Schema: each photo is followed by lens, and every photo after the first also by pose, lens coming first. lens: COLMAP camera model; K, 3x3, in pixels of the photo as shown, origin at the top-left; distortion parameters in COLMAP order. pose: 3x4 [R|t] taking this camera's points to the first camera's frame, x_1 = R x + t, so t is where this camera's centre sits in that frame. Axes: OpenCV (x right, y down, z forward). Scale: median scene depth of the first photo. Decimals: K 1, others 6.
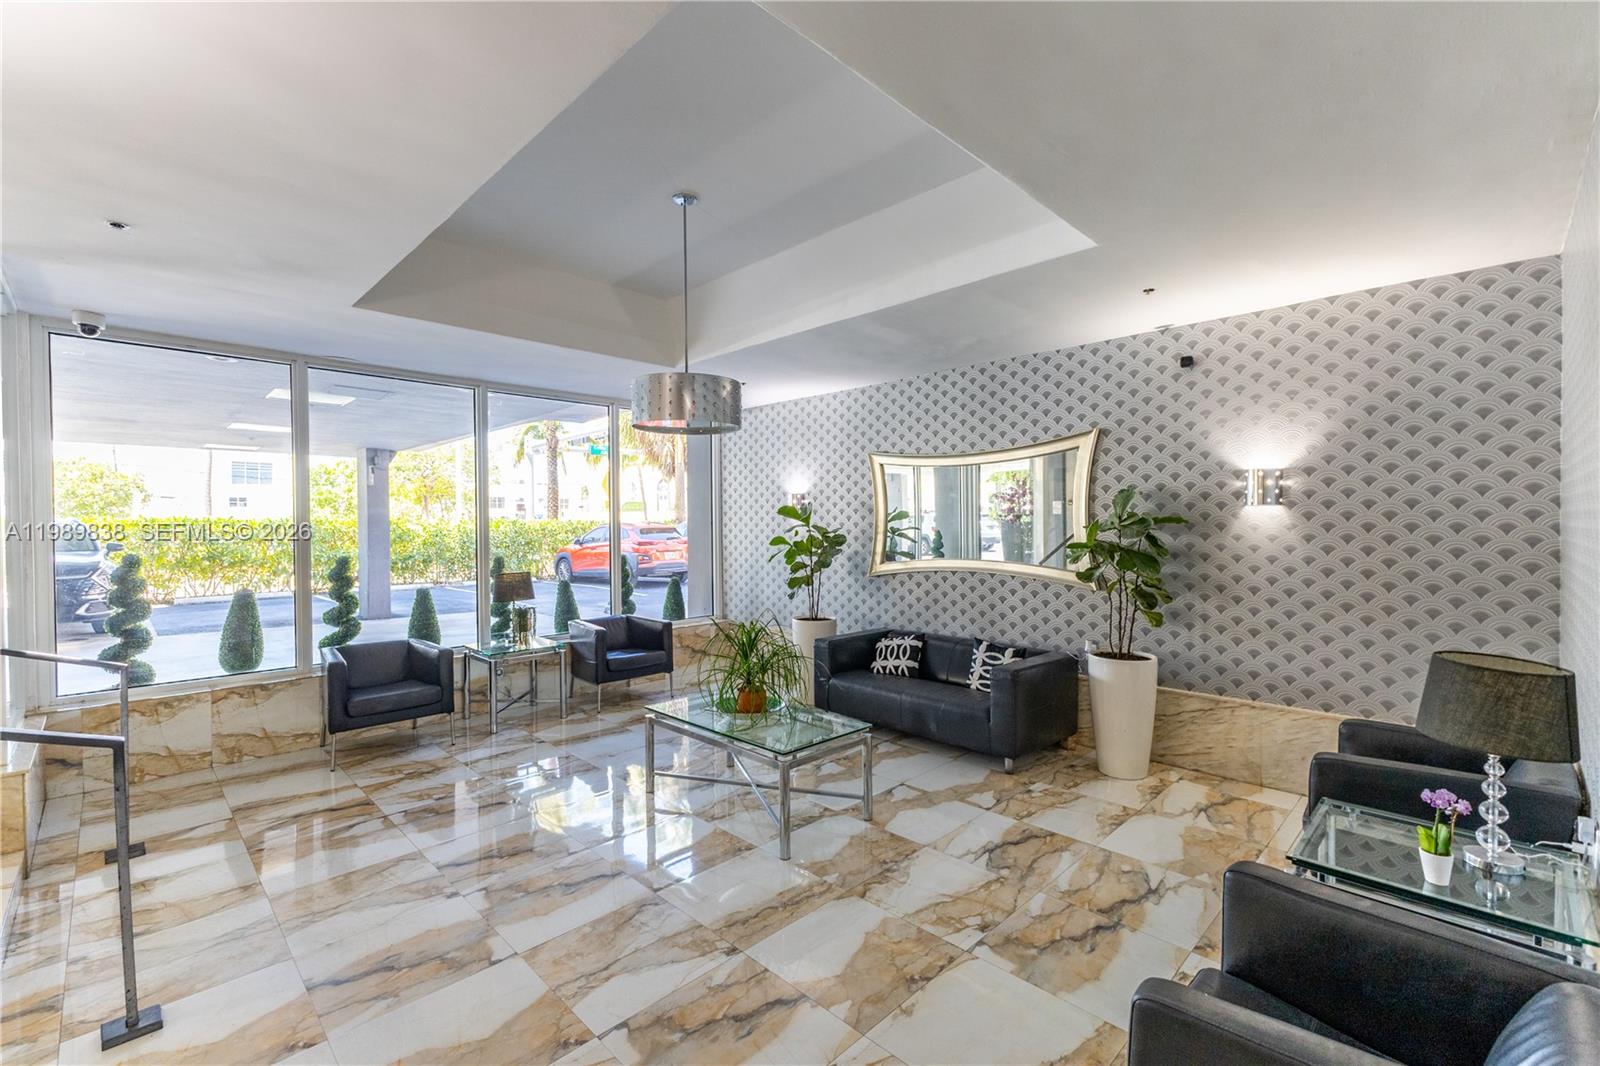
lens RADIAL K [[694.4, 0, 802.3], [0, 694.4, 536.0], [0, 0, 1]] dist [0.019268, -0.004812]
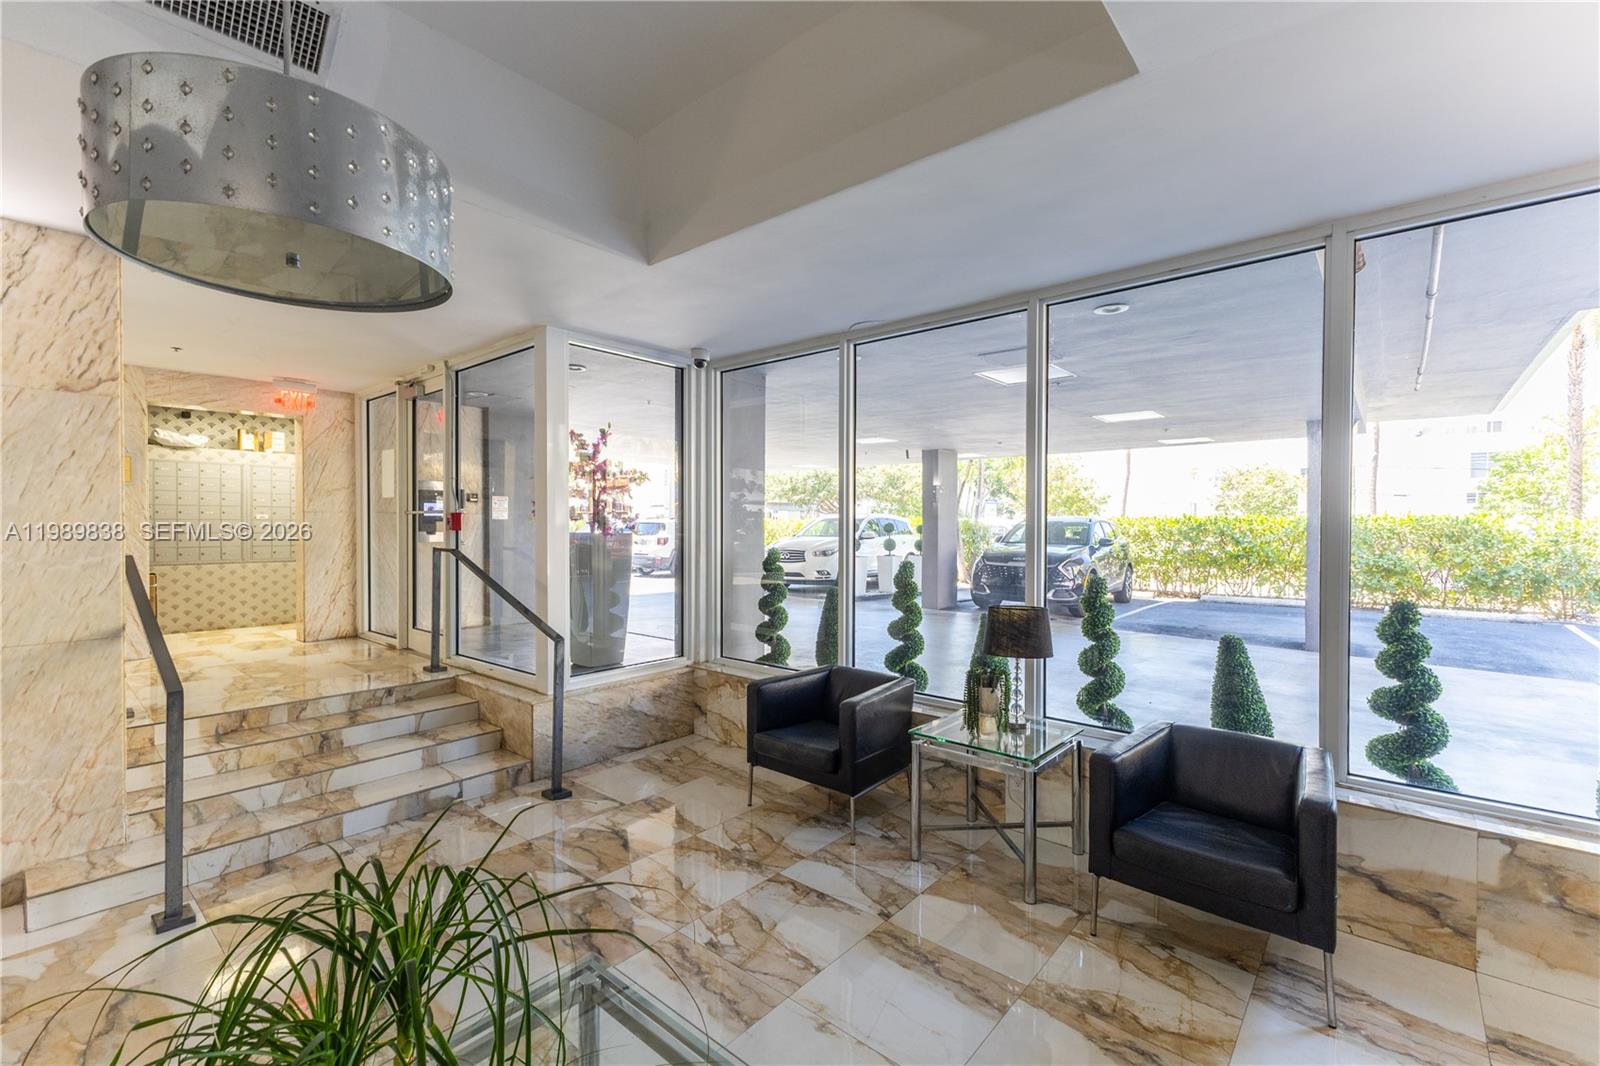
lens RADIAL K [[694.4, 0, 804.2], [0, 694.4, 541.1], [0, 0, 1]] dist [0.019268, -0.004812]
pose [[0.077670, 0.032096, -0.996462, 0.178164], [-0.020152, 0.999328, 0.030617, -0.021241], [0.996775, 0.017703, 0.078264, 0.930525]]
